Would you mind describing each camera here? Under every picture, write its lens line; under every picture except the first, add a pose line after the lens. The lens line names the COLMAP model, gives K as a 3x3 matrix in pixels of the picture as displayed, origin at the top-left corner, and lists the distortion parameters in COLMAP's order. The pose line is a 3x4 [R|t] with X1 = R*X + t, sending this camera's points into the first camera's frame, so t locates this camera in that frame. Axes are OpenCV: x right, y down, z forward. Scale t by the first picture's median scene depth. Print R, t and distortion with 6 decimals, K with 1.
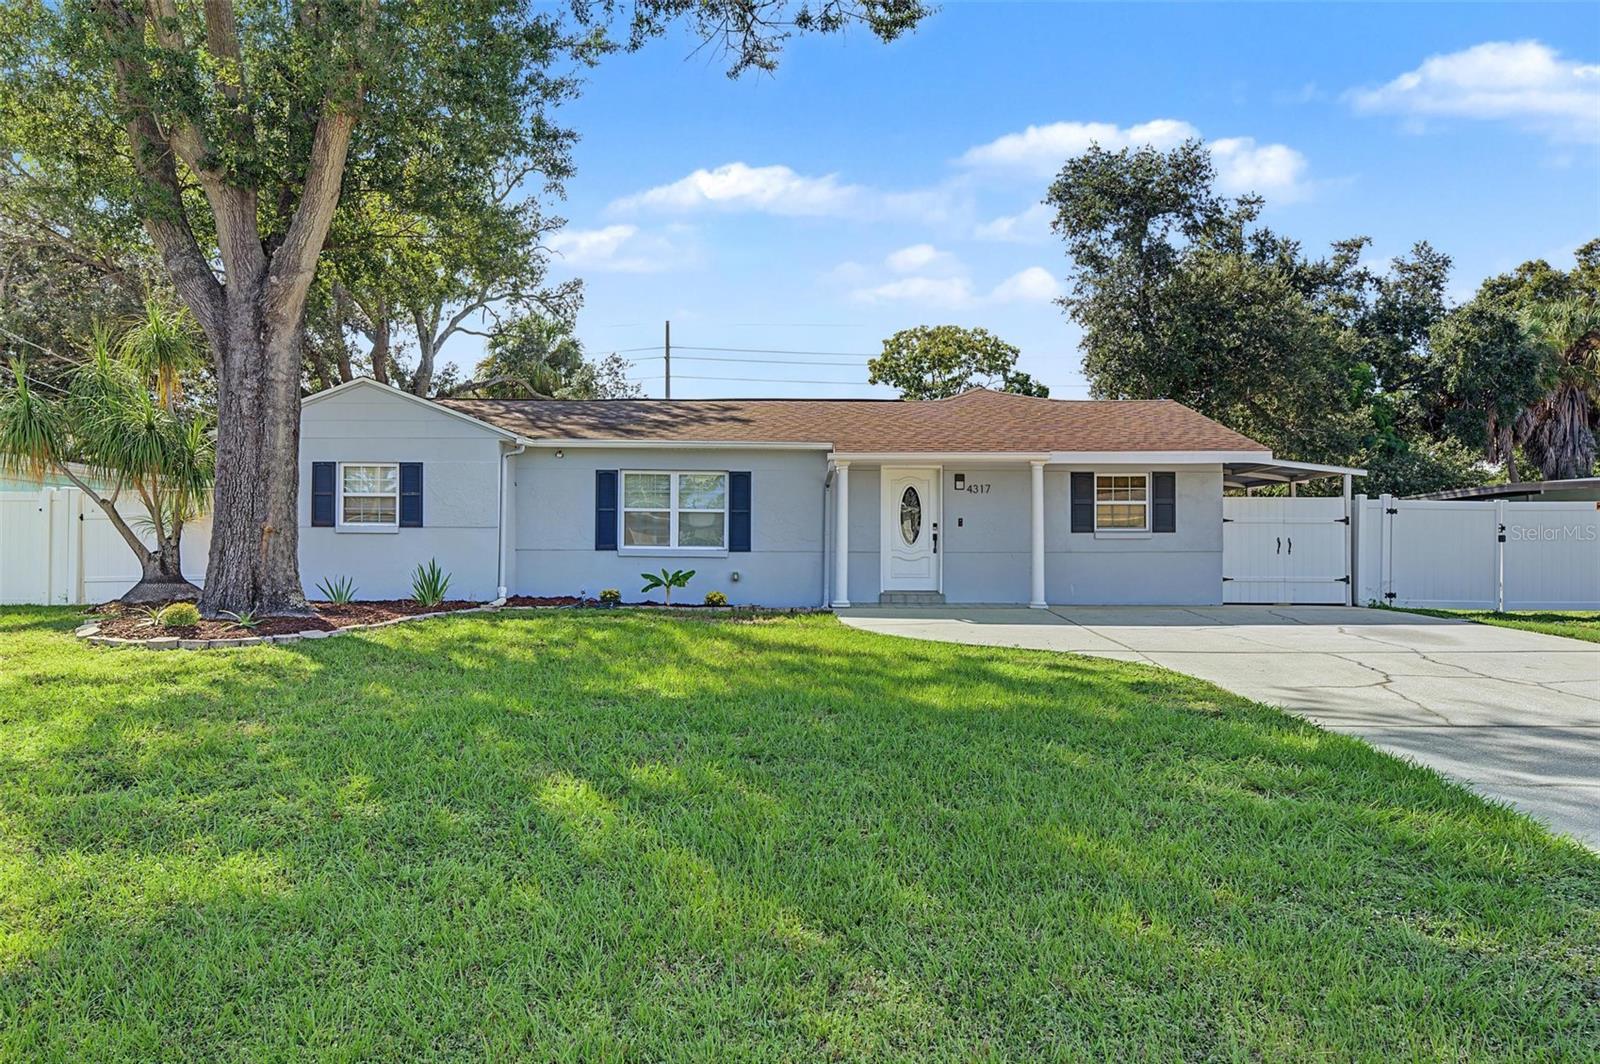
lens RADIAL K [[998.6, 0, 800.0], [0, 998.6, 532.0], [0, 0, 1]] dist [0.000697, -0.000496]
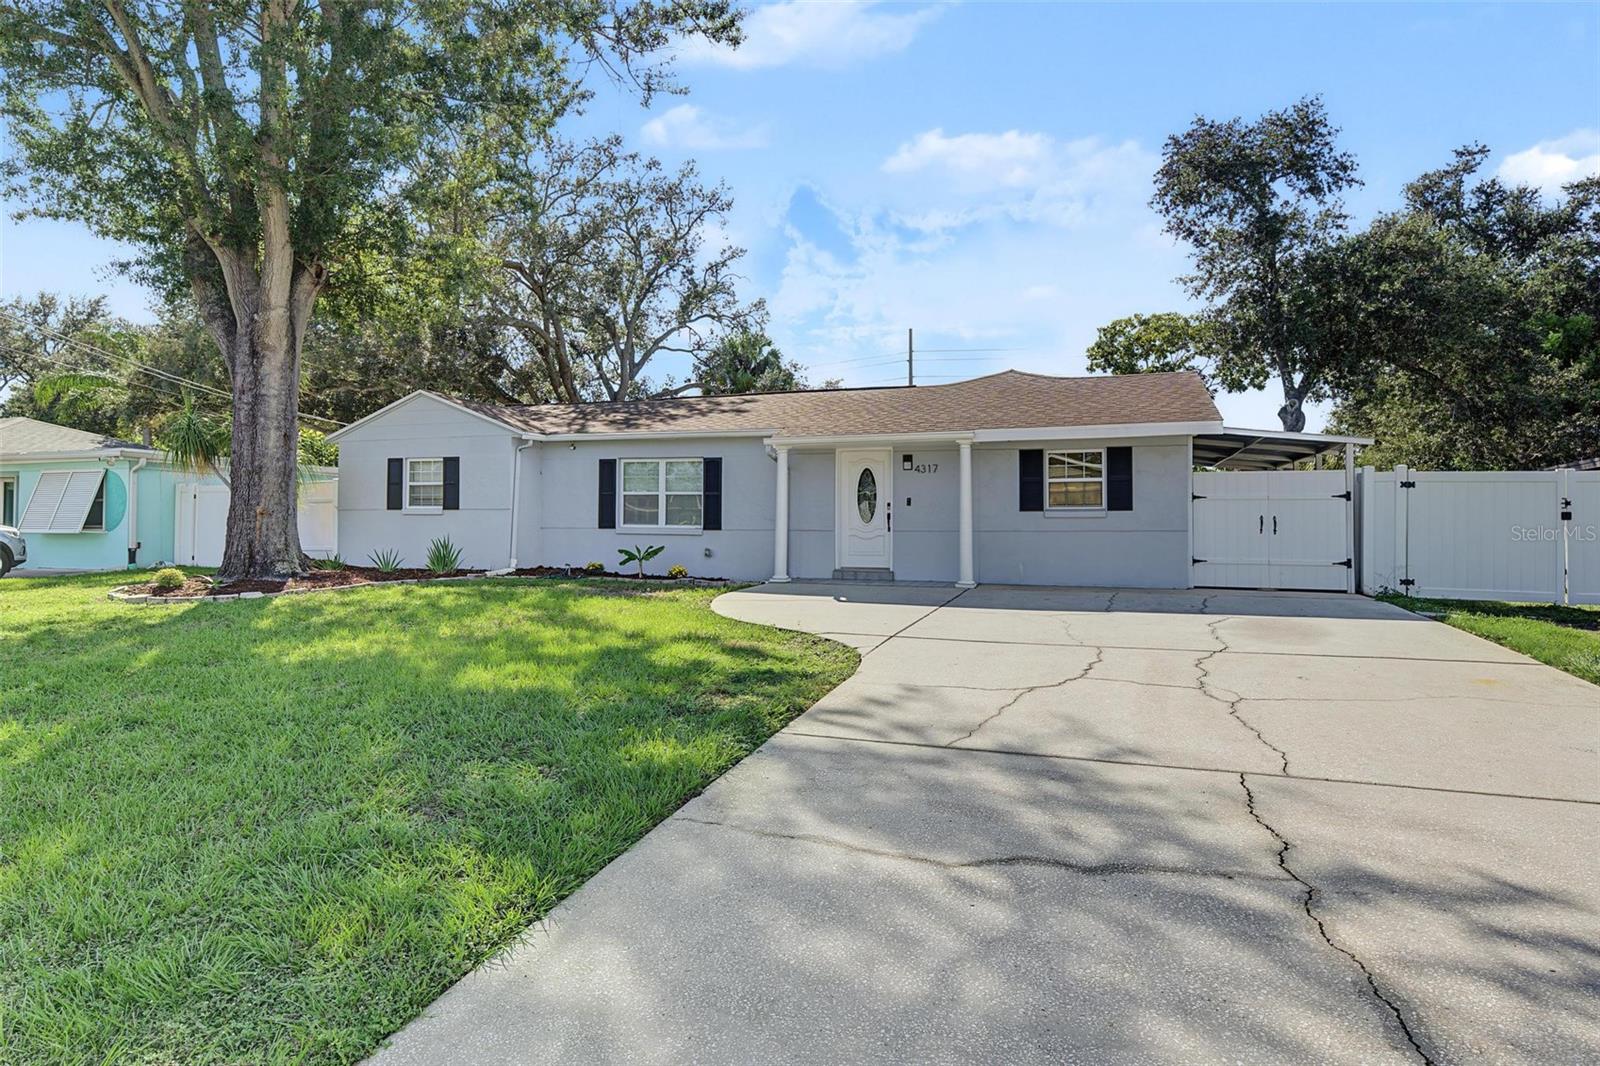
lens RADIAL K [[857.5, 0, 801.1], [0, 857.5, 505.5], [0, 0, 1]] dist [0.006158, 0.001961]
pose [[0.946465, -0.007166, -0.322727, 0.340461], [0.004642, 0.999952, -0.008590, 0.001217], [0.322774, 0.006632, 0.946453, 0.128991]]
